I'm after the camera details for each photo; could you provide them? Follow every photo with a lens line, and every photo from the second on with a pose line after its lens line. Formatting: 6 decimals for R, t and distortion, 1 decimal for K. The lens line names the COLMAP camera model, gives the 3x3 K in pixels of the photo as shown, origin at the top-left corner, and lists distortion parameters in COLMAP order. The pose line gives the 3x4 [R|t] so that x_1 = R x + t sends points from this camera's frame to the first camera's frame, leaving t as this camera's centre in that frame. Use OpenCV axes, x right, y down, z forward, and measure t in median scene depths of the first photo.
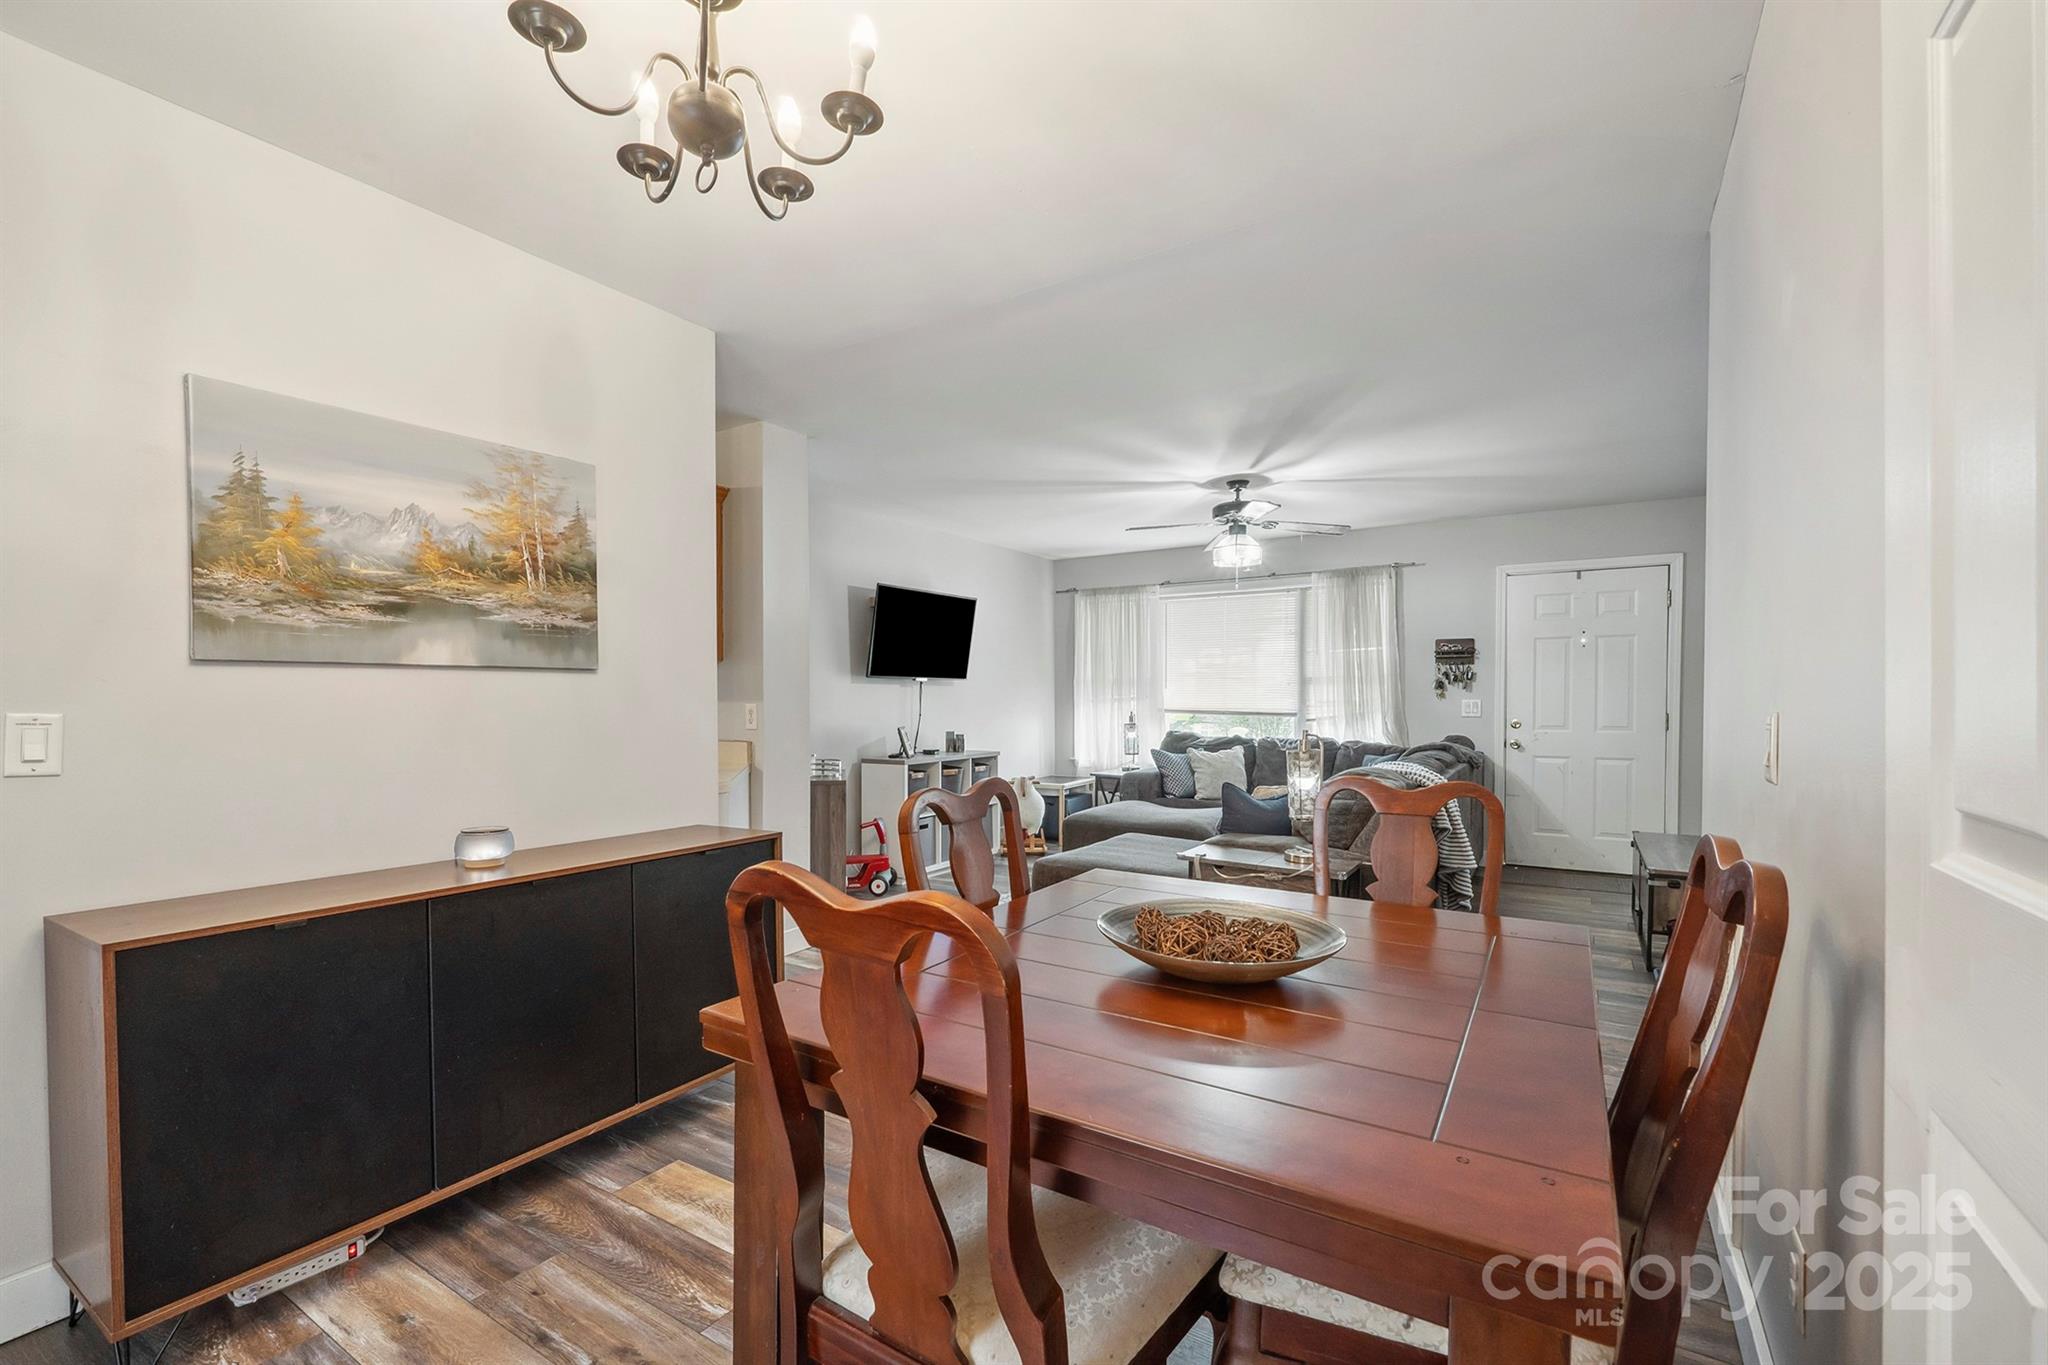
lens RADIAL K [[862.2, 0, 1001.6], [0, 862.2, 720.7], [0, 0, 1]] dist [-0.009878, 0.000110]
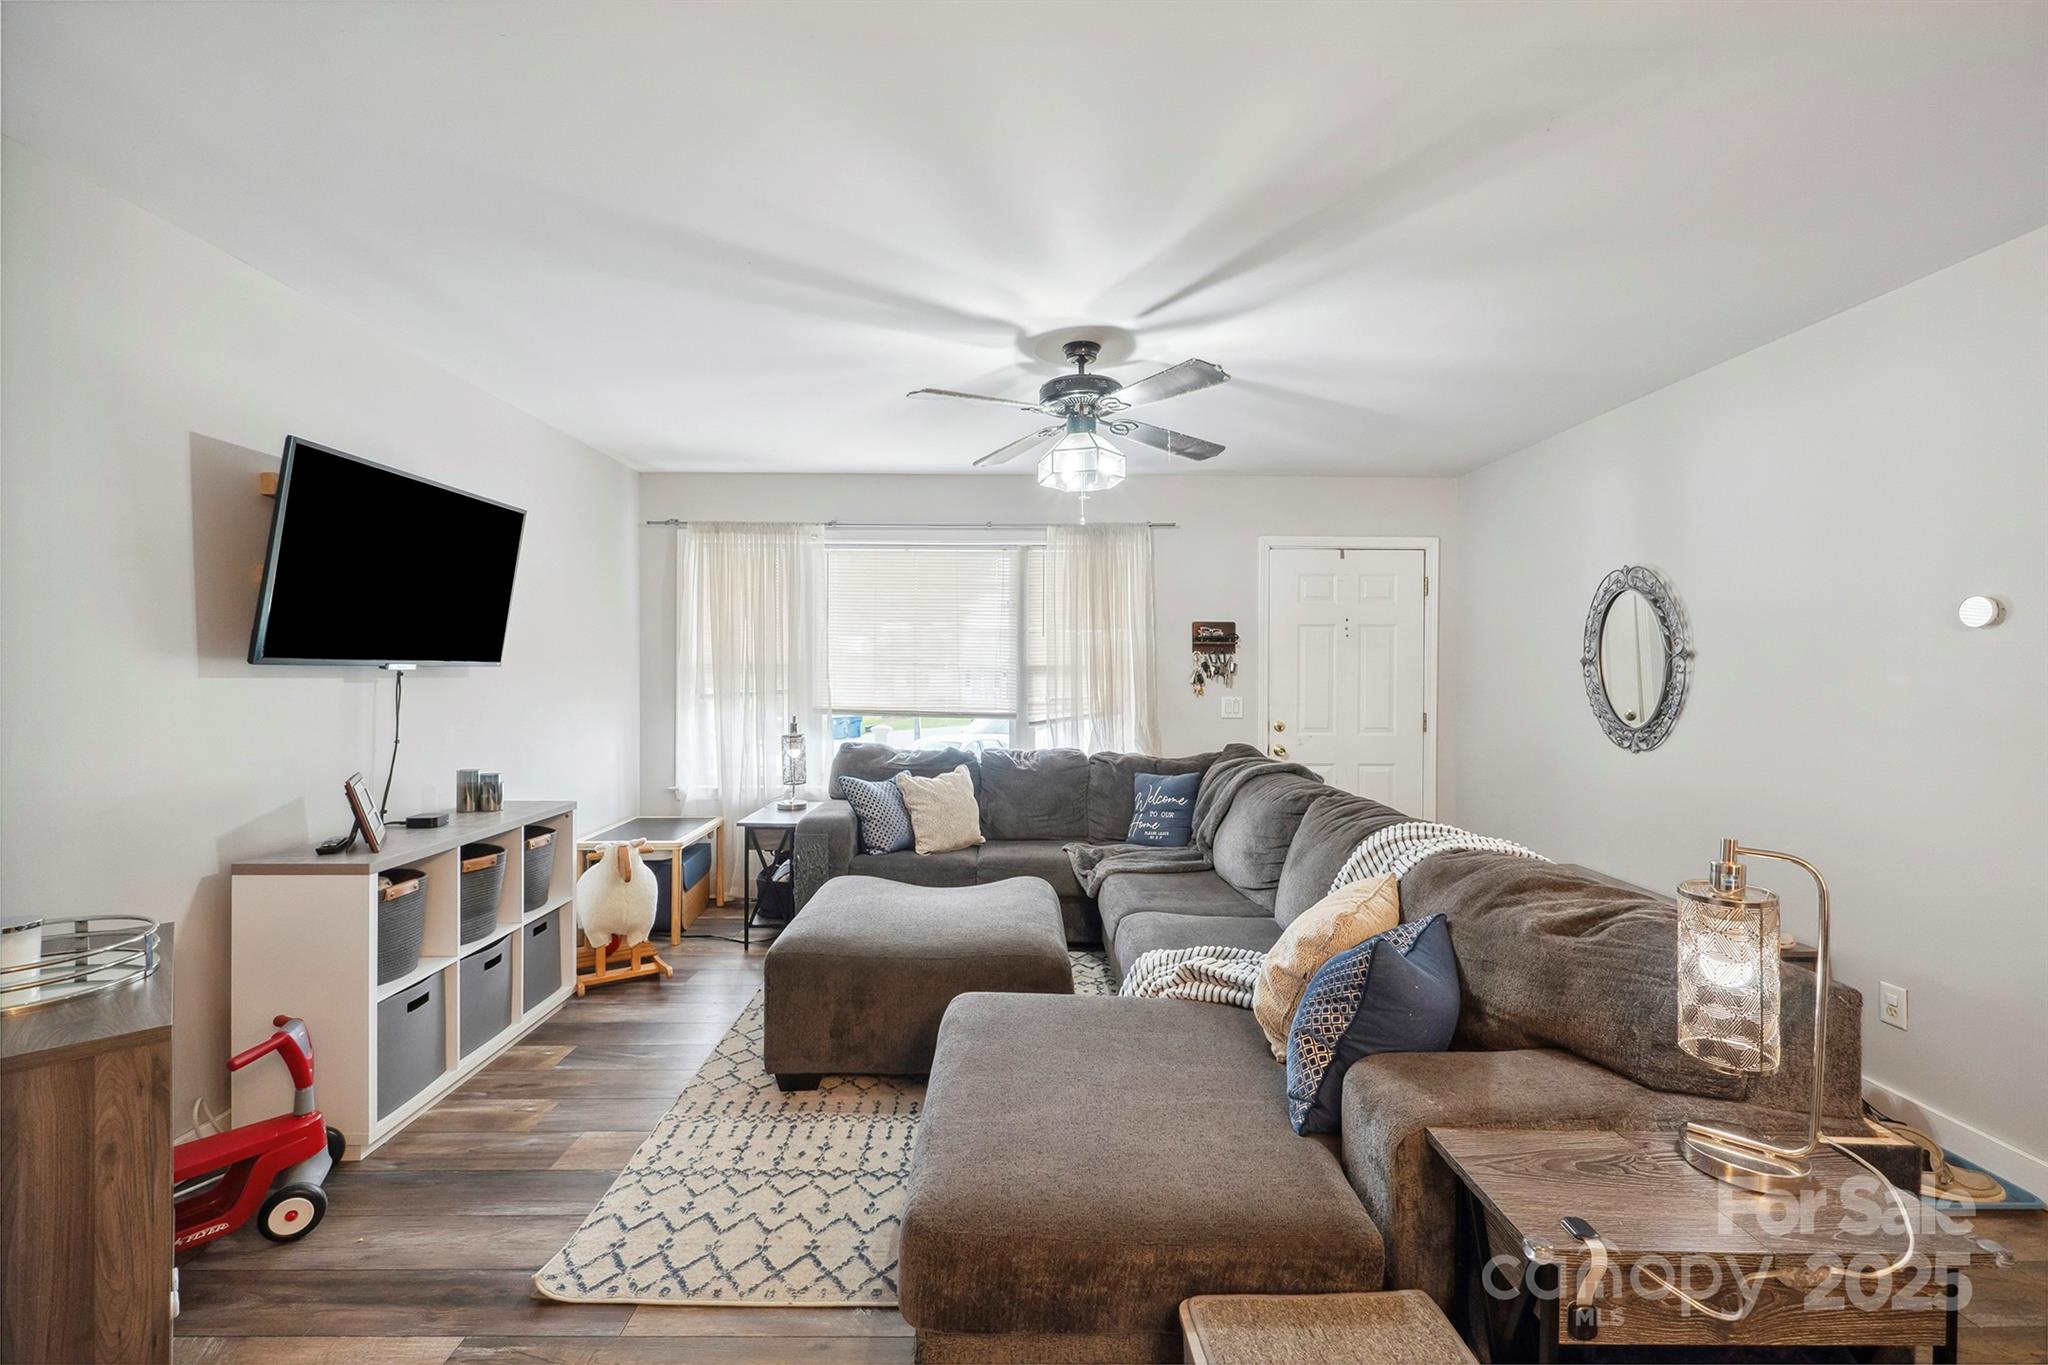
lens RADIAL K [[862.2, 0, 1018.6], [0, 862.2, 671.6], [0, 0, 1]] dist [-0.009878, 0.000110]
pose [[0.830579, 0.005918, 0.556869, -0.074302], [0.008995, 0.999671, -0.024040, -0.030591], [-0.556828, 0.024976, 0.830252, 0.427253]]
